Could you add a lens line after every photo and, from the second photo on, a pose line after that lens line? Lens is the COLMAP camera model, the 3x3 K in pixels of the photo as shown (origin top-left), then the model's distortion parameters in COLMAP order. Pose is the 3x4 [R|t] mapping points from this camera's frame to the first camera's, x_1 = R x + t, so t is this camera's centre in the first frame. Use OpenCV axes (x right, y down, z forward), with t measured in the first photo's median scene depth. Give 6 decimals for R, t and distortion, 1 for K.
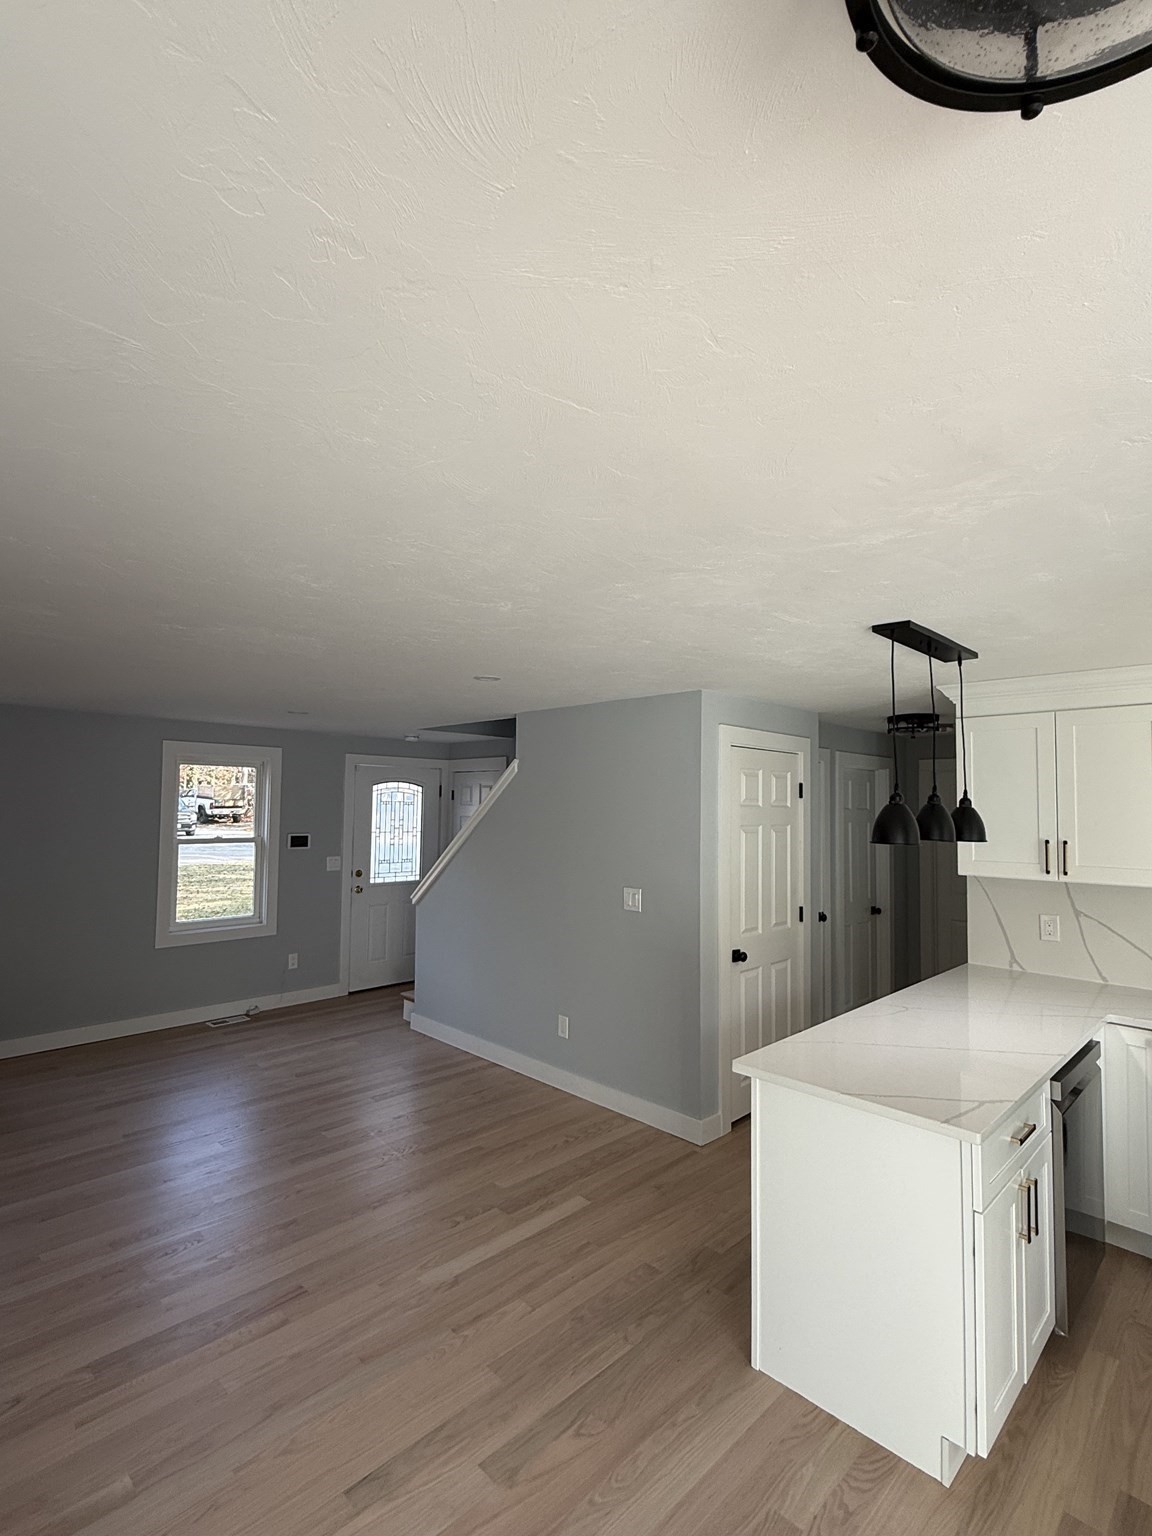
lens RADIAL K [[742.2, 0, 576.0], [0, 742.2, 768.0], [0, 0, 1]] dist [0.001200, 0.000272]
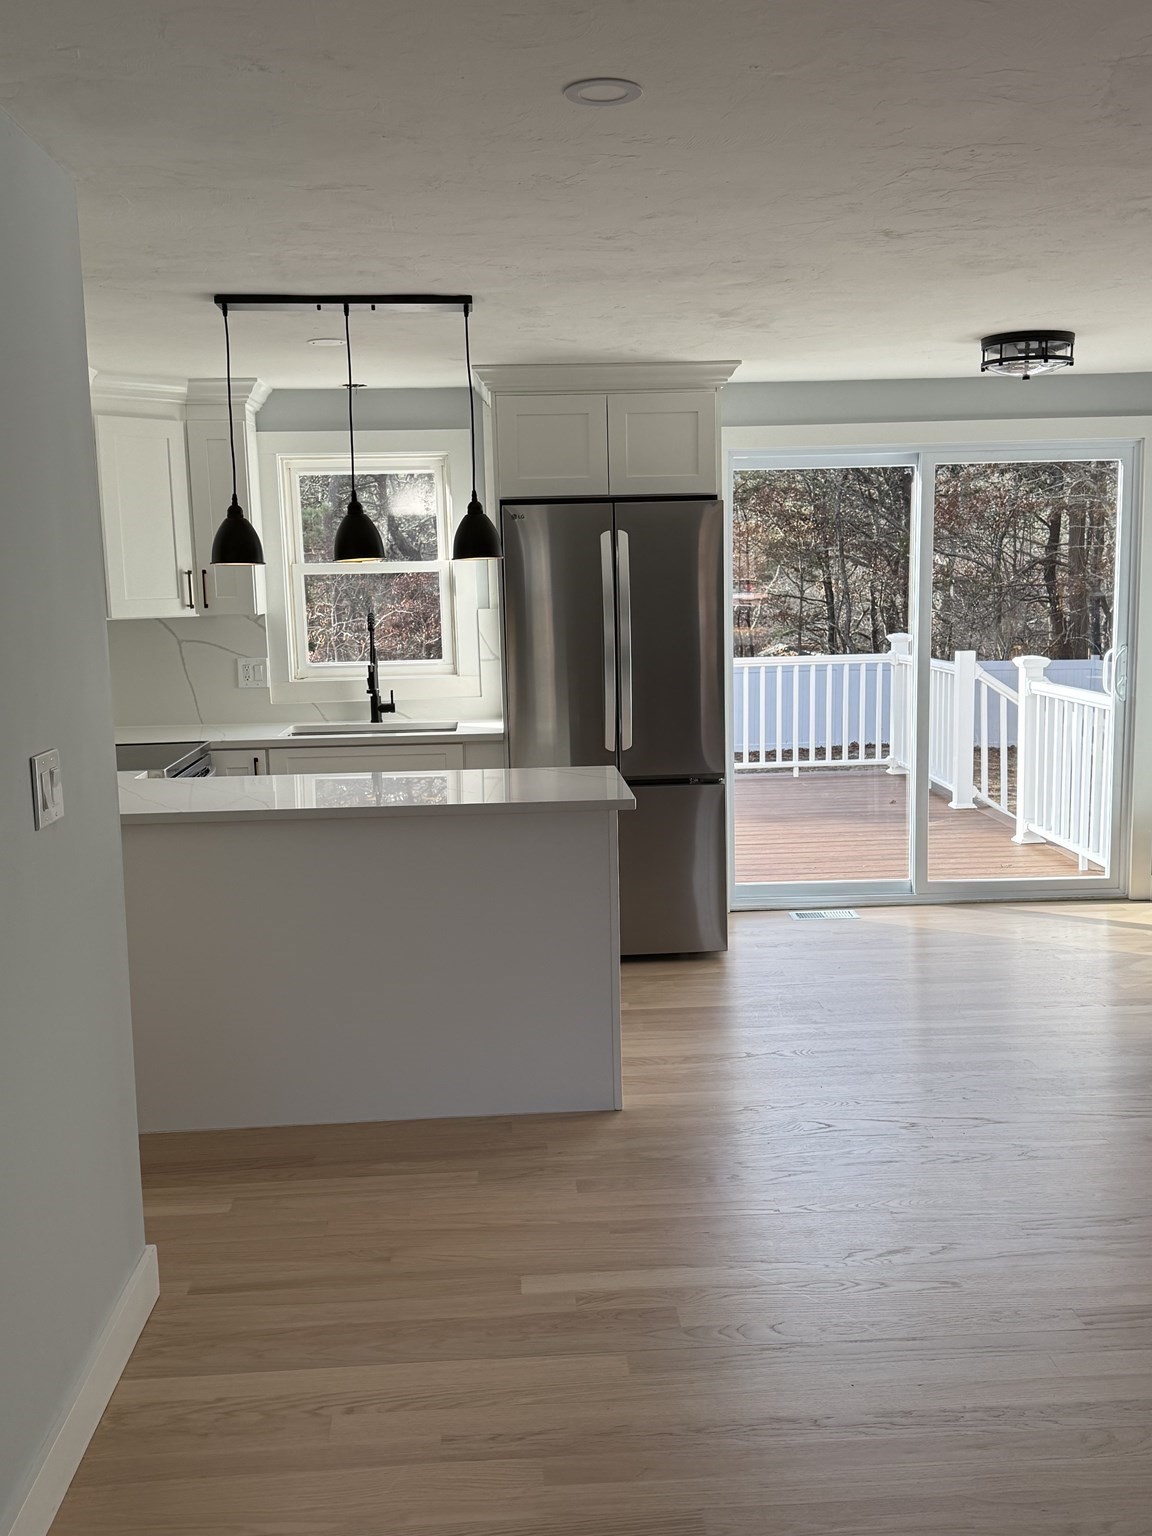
lens RADIAL K [[1424.7, 0, 576.0], [0, 1424.7, 768.0], [0, 0, 1]] dist [0.183874, -0.393796]
pose [[-0.746112, -0.086294, 0.660204, -0.645747], [-0.022107, 0.994230, 0.104970, 0.130521], [-0.665453, 0.063724, -0.743715, 1.715479]]
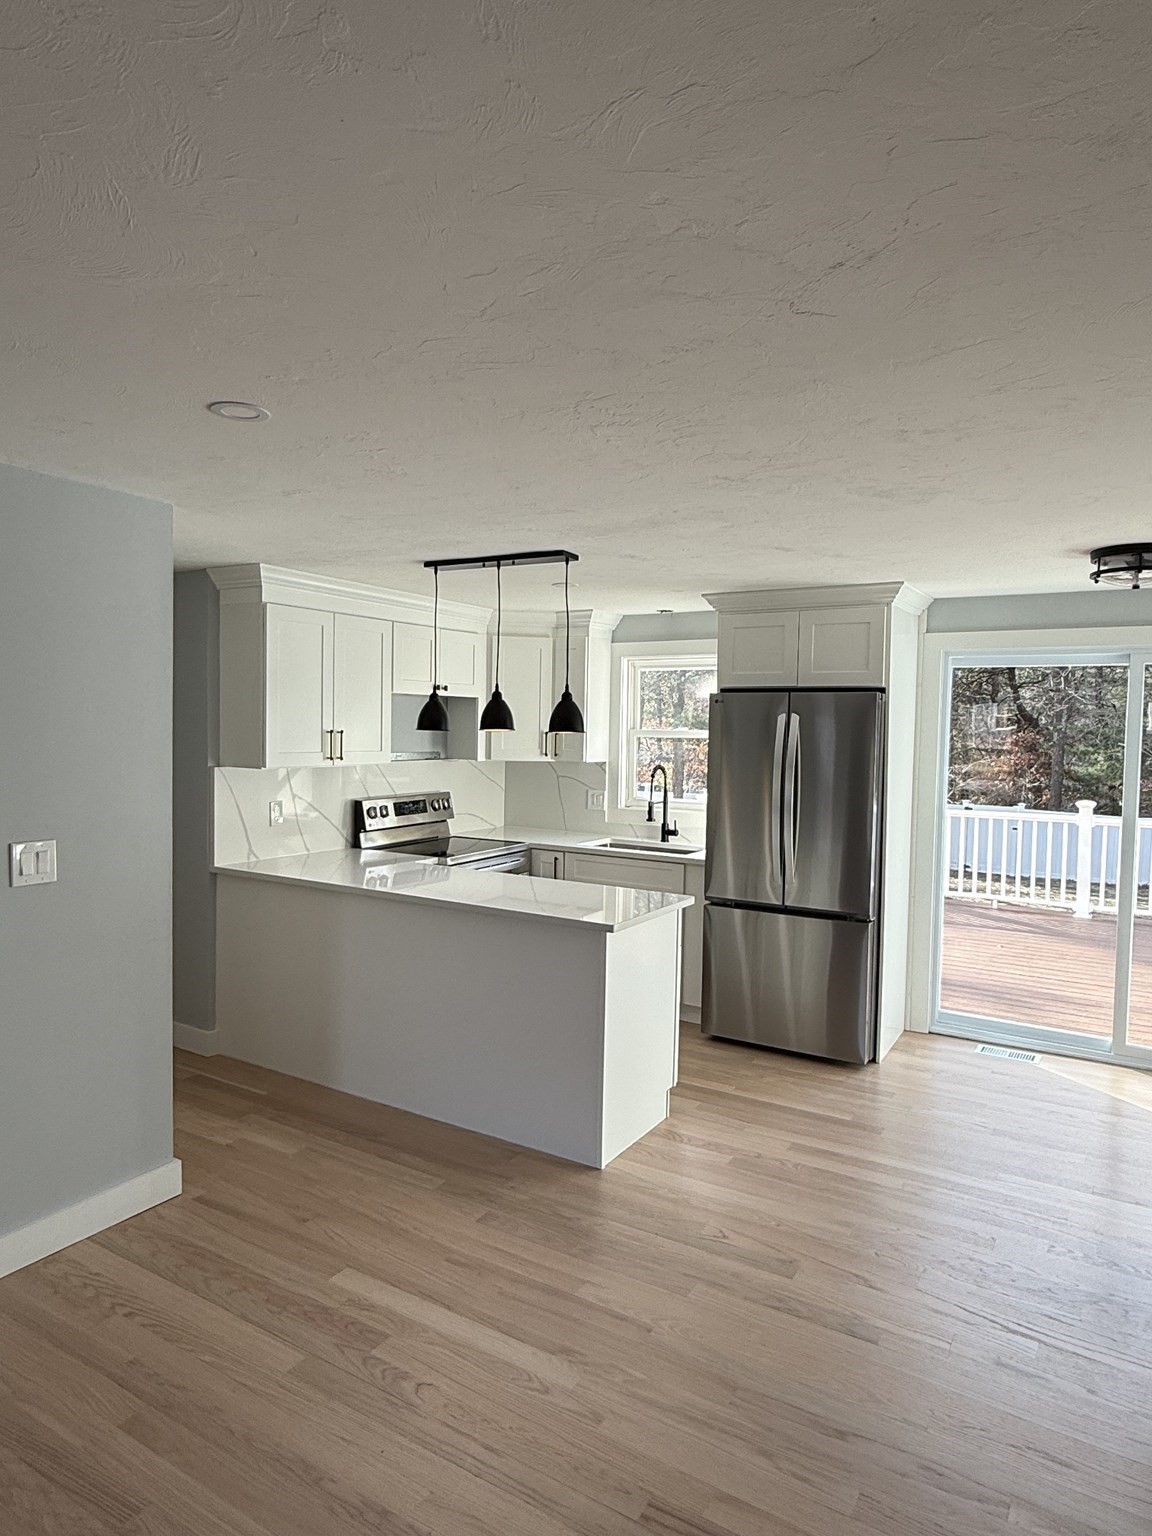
lens RADIAL K [[935.1, 0, 576.0], [0, 935.1, 768.0], [0, 0, 1]] dist [-0.000474, 0.000815]
pose [[-0.232076, -0.059788, 0.970859, -0.851670], [-0.073083, 0.996360, 0.043888, 0.070500], [-0.969948, -0.060767, -0.235600, 1.037232]]
